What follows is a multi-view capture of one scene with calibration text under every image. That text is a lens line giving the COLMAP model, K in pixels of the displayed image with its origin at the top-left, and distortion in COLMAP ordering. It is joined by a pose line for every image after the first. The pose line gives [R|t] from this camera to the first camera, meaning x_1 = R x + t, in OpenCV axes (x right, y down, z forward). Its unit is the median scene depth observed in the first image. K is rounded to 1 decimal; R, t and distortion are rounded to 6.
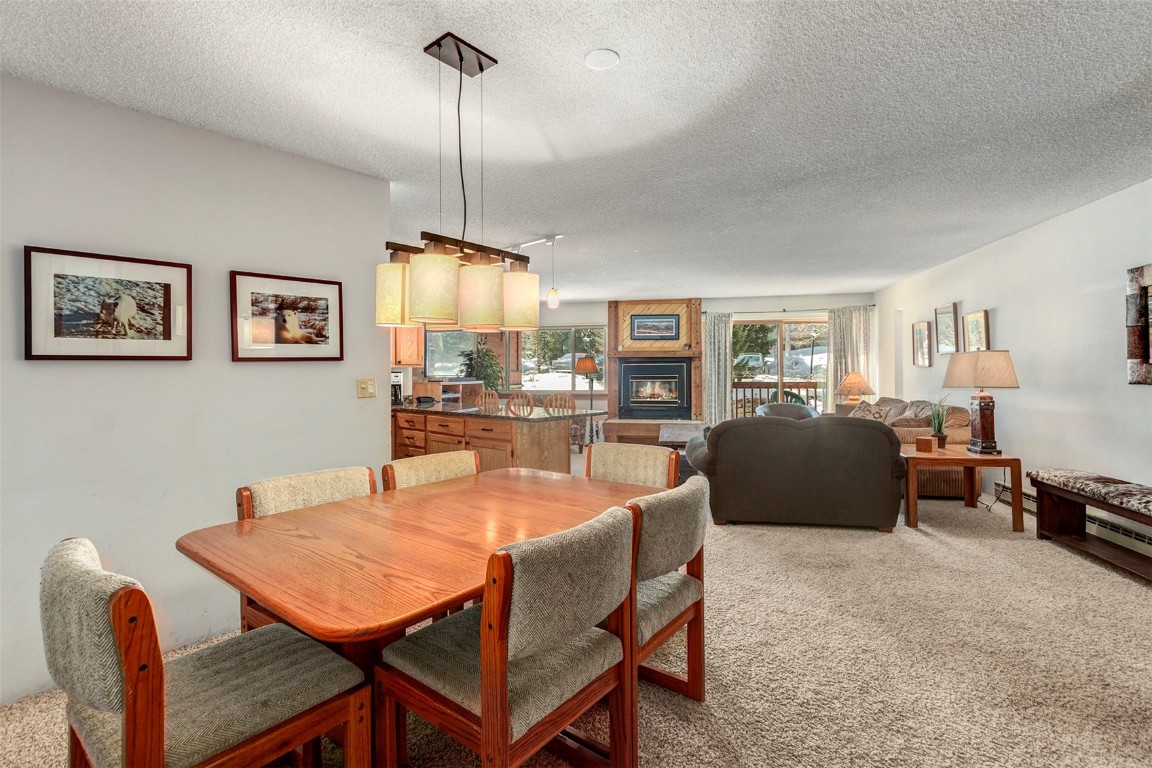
lens RADIAL K [[549.1, 0, 576.0], [0, 549.1, 384.0], [0, 0, 1]] dist [-0.000308, 0.000014]
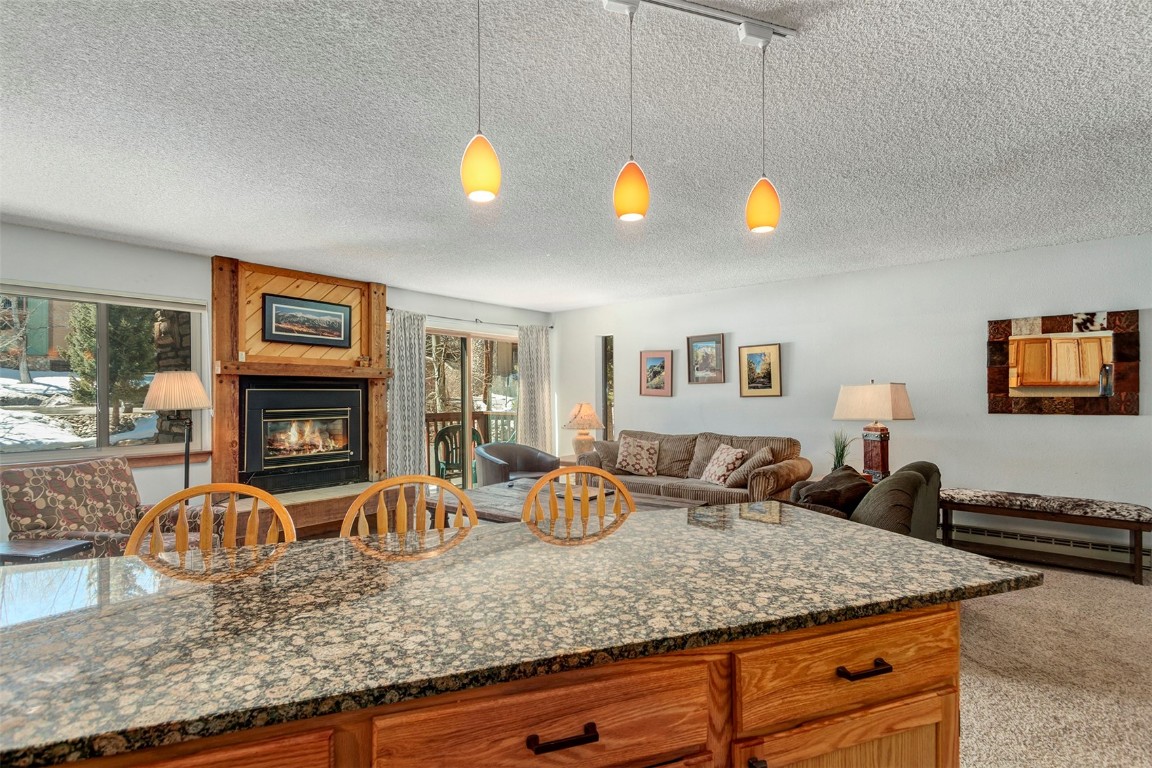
lens RADIAL K [[549.1, 0, 576.0], [0, 549.1, 384.0], [0, 0, 1]] dist [-0.000308, 0.000014]
pose [[0.461573, 0.018629, 0.886907, -0.223016], [0.018108, 0.999373, -0.030416, -0.019624], [-0.886917, 0.030100, 0.460947, 0.507730]]
